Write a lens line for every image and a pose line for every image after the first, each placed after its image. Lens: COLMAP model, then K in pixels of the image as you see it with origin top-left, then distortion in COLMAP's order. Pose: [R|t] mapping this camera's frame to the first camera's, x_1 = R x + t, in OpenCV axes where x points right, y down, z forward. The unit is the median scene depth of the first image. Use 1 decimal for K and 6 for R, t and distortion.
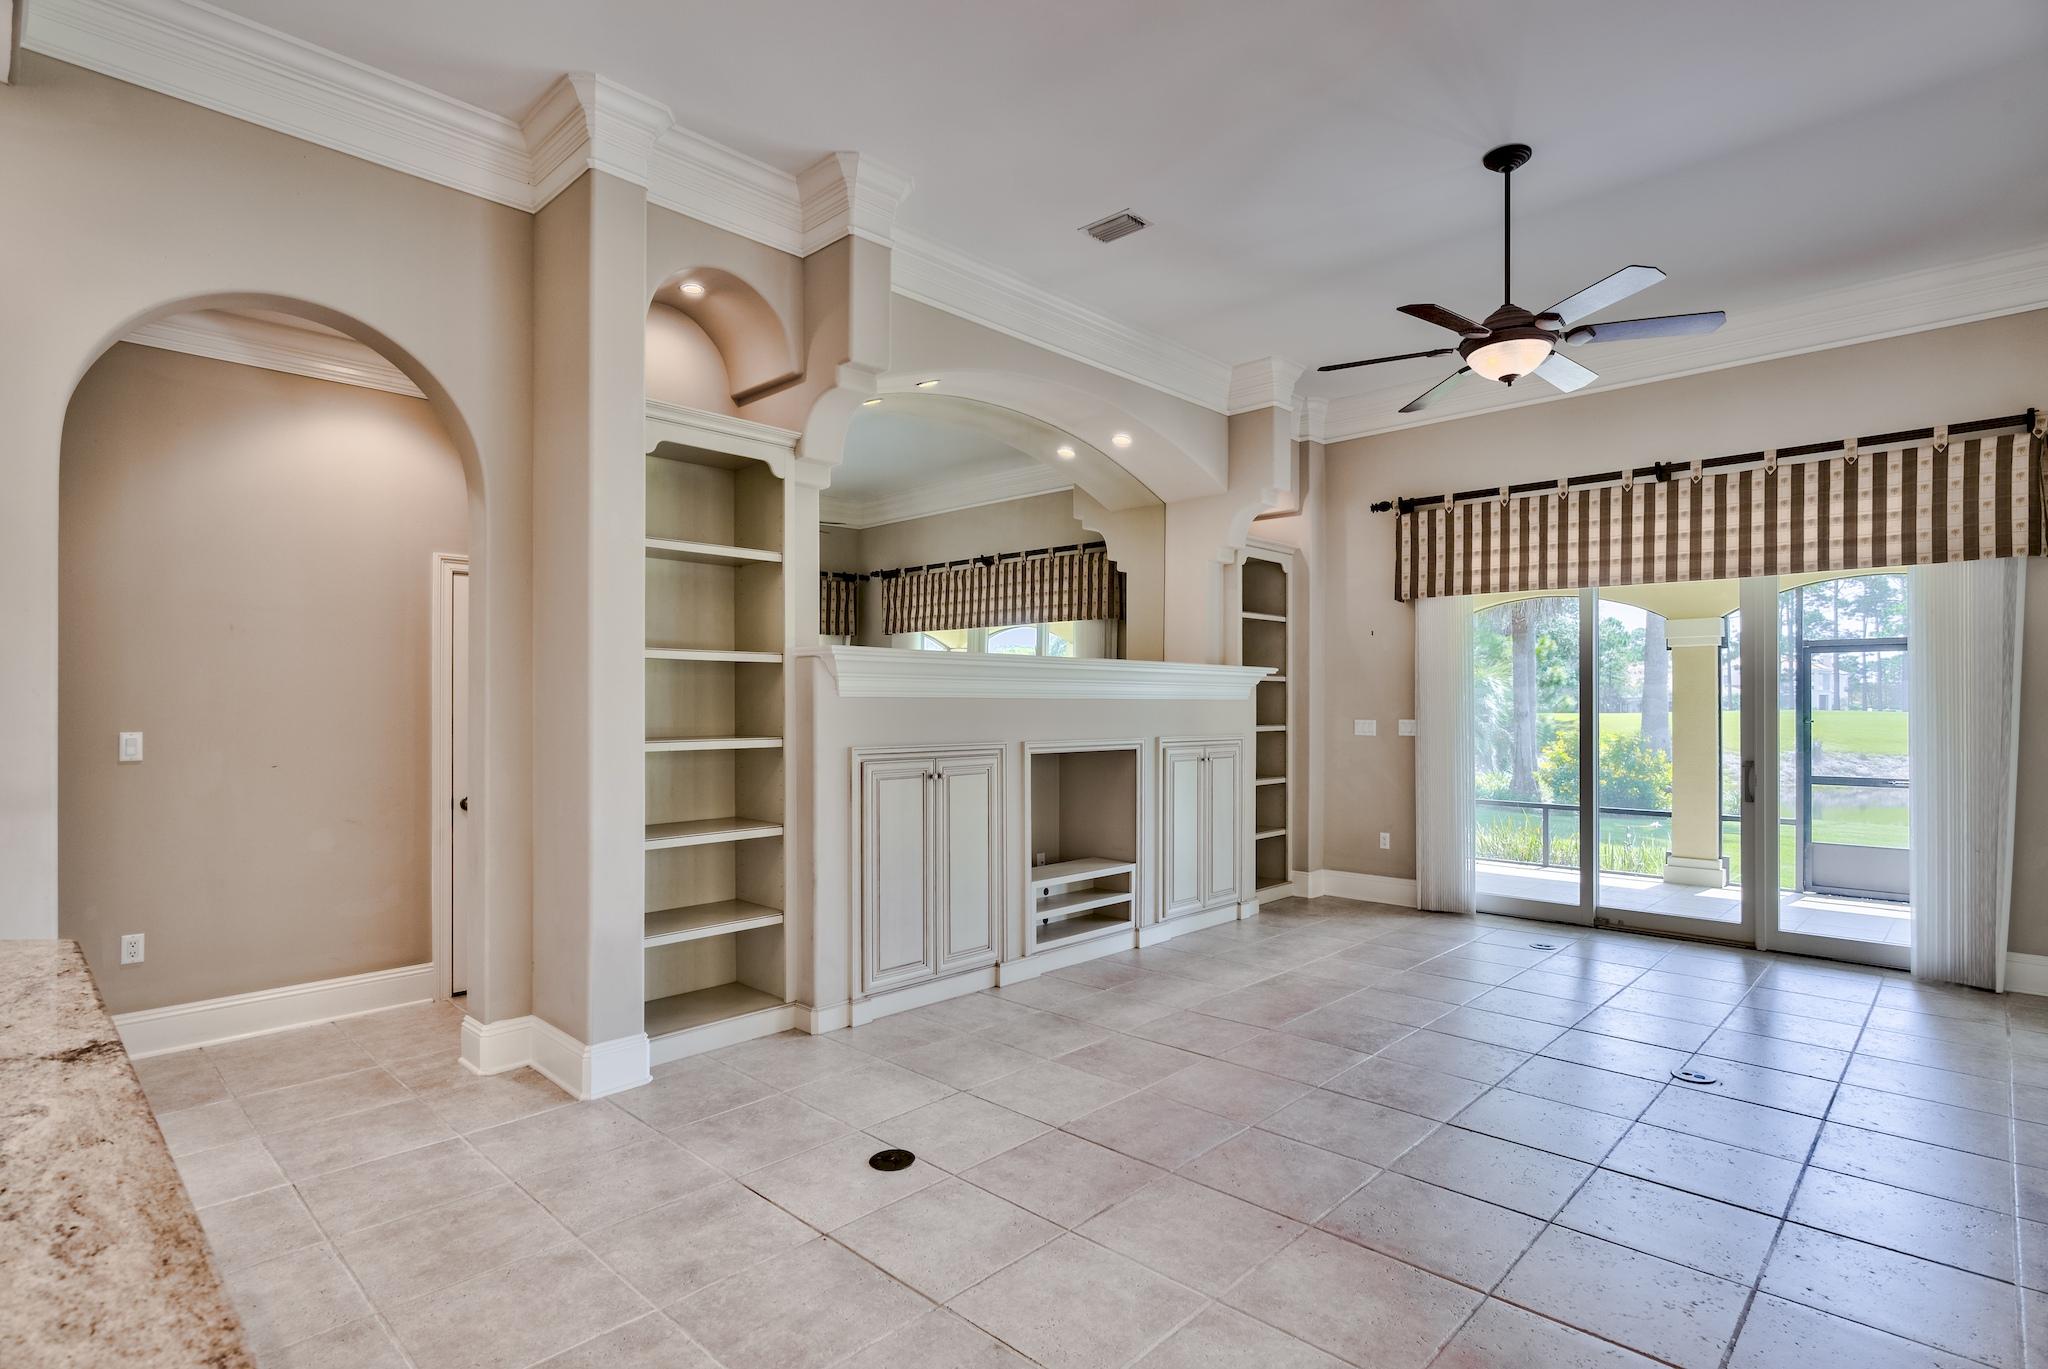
lens RADIAL K [[999.4, 0, 1042.1], [0, 999.4, 701.4], [0, 0, 1]] dist [-0.012009, 0.001444]
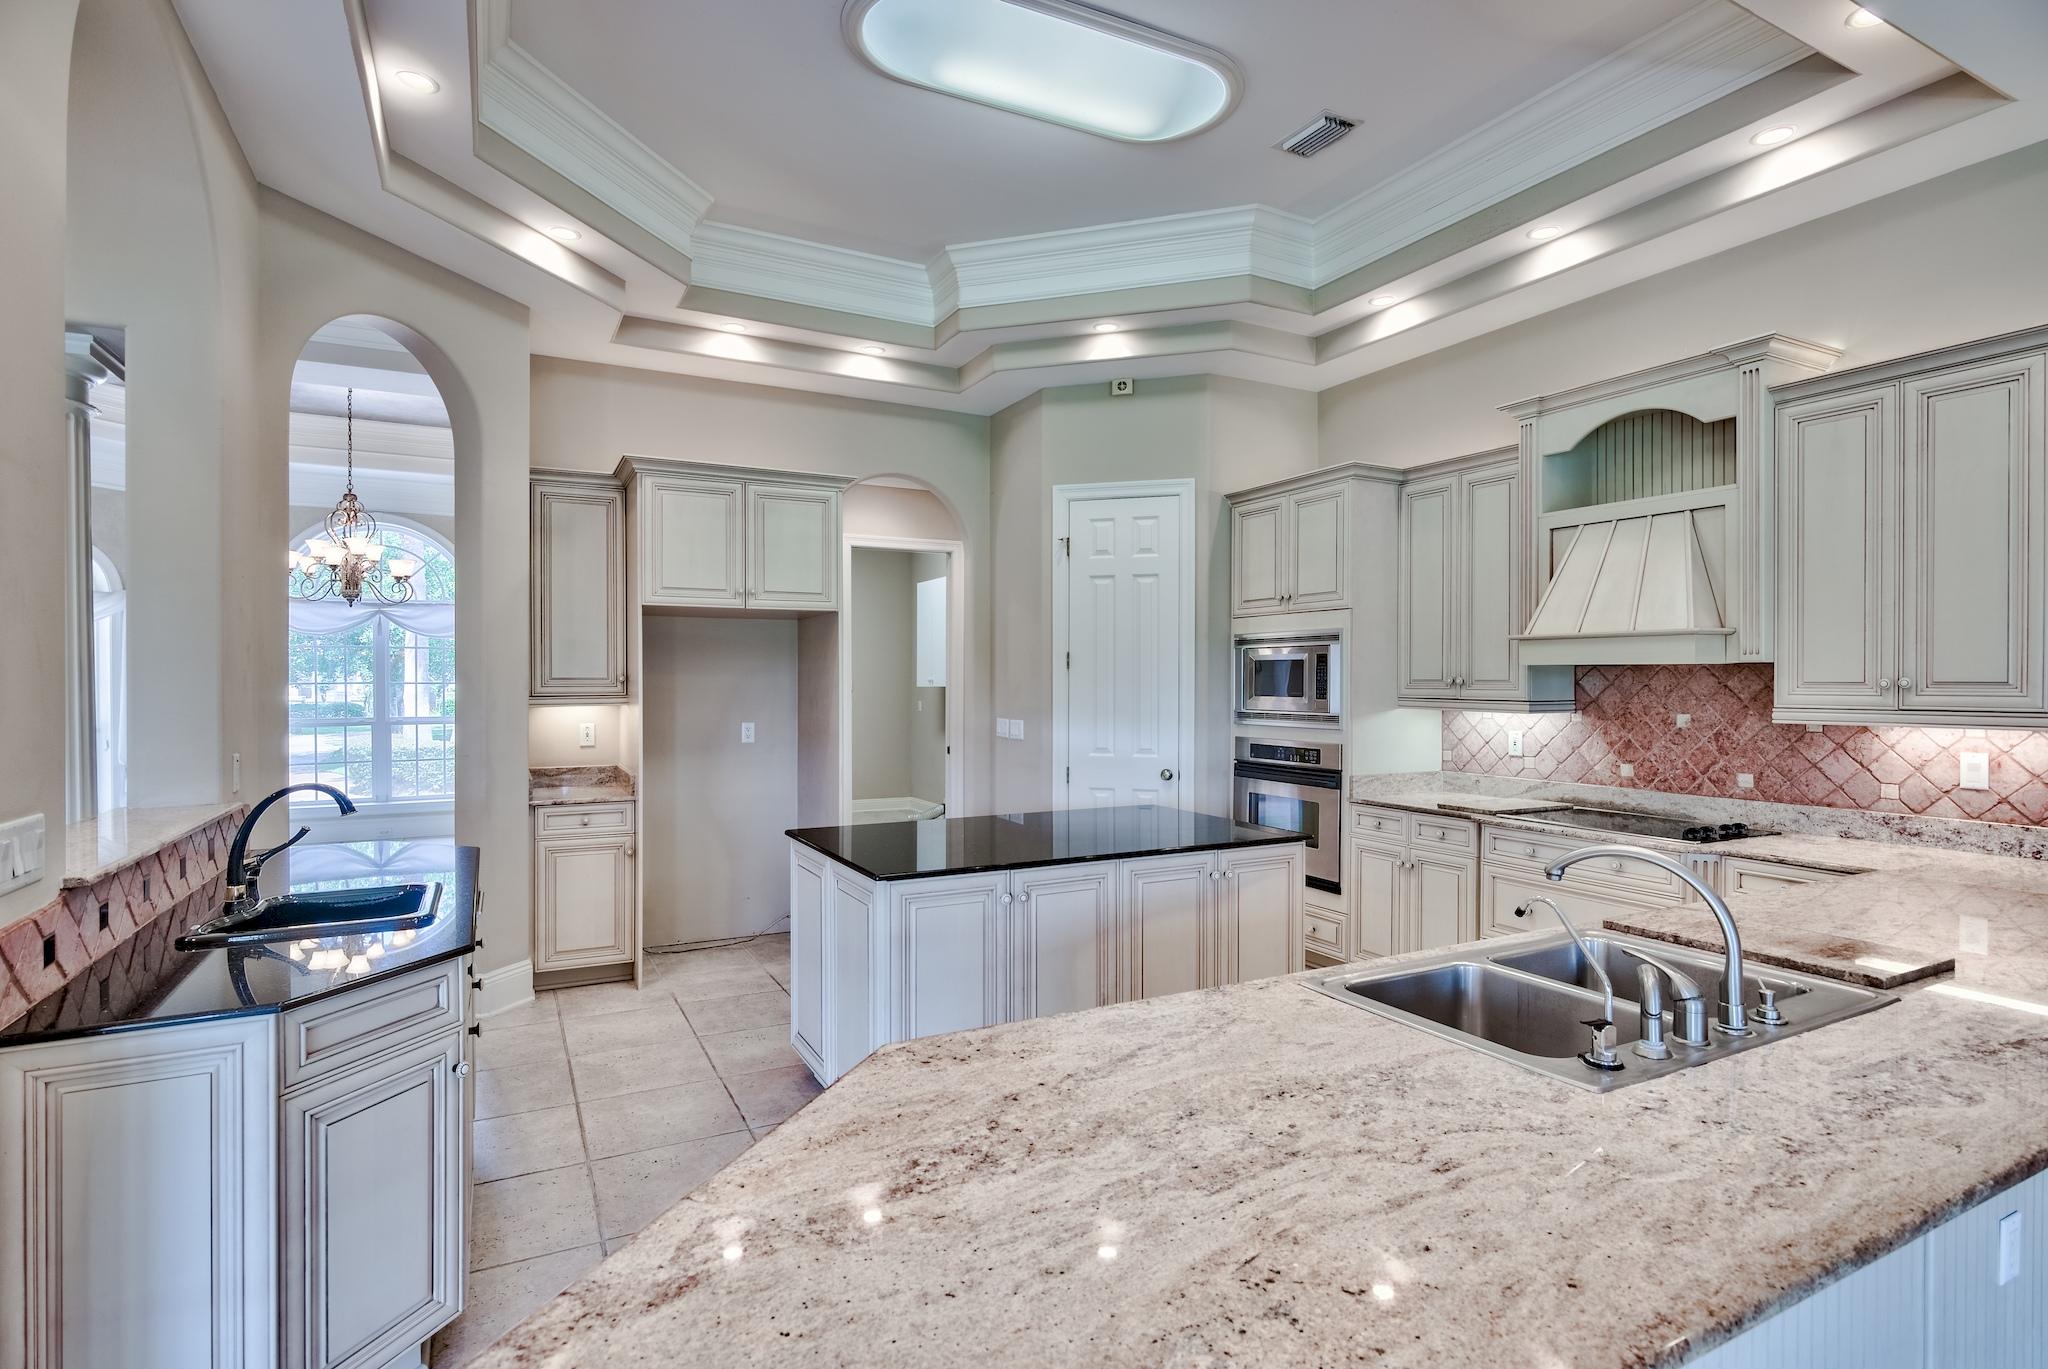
lens RADIAL K [[999.4, 0, 1041.4], [0, 999.4, 677.4], [0, 0, 1]] dist [-0.012009, 0.001444]
pose [[-0.313722, -0.008085, -0.949480, 0.045210], [-0.000090, 0.999964, -0.008485, 0.000267], [0.949515, -0.002577, -0.313711, 0.089668]]
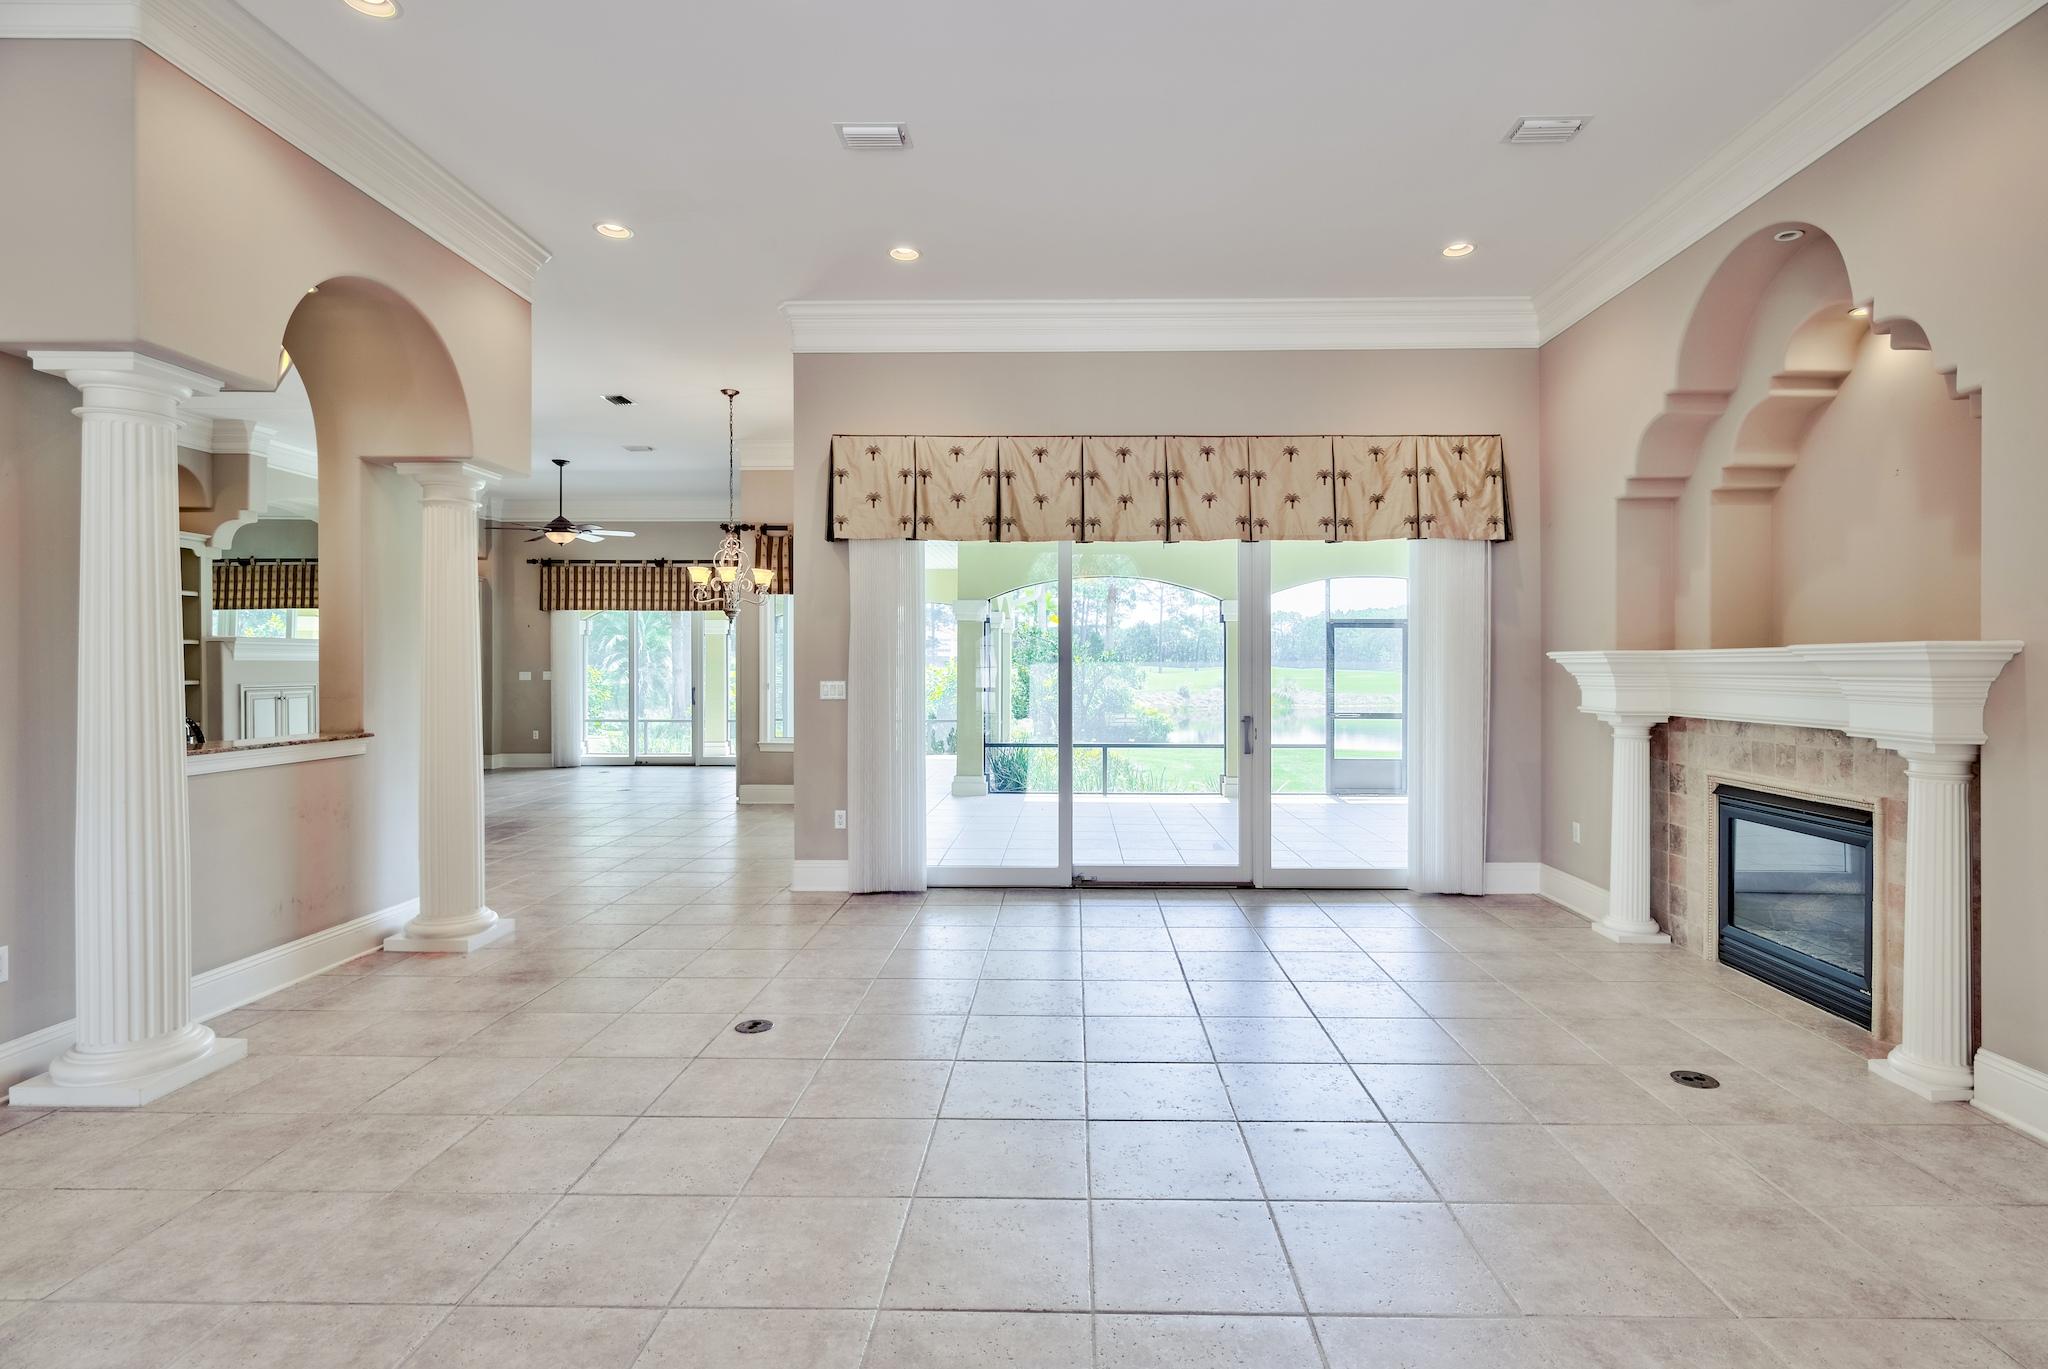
lens RADIAL K [[999.4, 0, 1040.2], [0, 999.4, 672.8], [0, 0, 1]] dist [-0.012009, 0.001444]
pose [[0.745270, -0.007181, 0.666724, -0.240658], [0.000773, 0.999951, 0.009906, 0.000918], [-0.666762, -0.006868, 0.745239, -1.234129]]
